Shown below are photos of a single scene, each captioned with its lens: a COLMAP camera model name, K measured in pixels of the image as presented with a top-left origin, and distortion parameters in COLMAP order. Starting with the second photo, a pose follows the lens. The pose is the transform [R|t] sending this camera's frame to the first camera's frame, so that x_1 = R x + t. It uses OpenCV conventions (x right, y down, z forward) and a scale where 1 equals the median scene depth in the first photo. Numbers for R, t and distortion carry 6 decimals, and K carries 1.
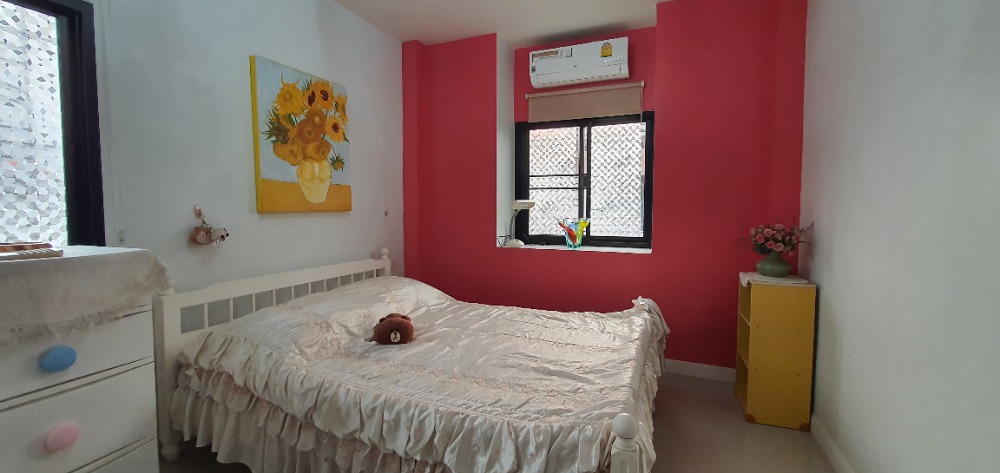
lens RADIAL K [[400.2, 0, 500.9], [0, 400.2, 233.3], [0, 0, 1]] dist [-0.001472, -0.001027]
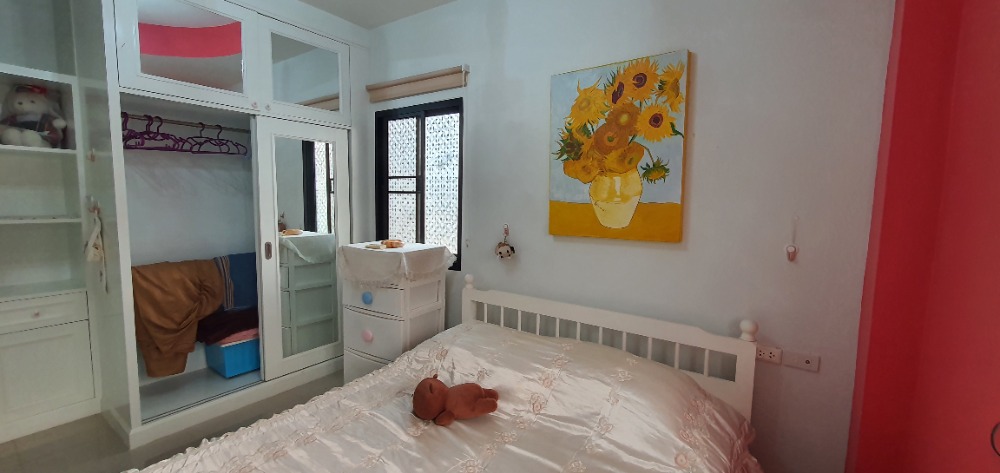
lens RADIAL K [[400.2, 0, 501.9], [0, 400.2, 234.1], [0, 0, 1]] dist [-0.001472, -0.001027]
pose [[-0.205531, 0.084075, -0.975032, 0.349852], [-0.073358, 0.992176, 0.101017, -0.129330], [0.975897, 0.092289, -0.197756, 0.963317]]
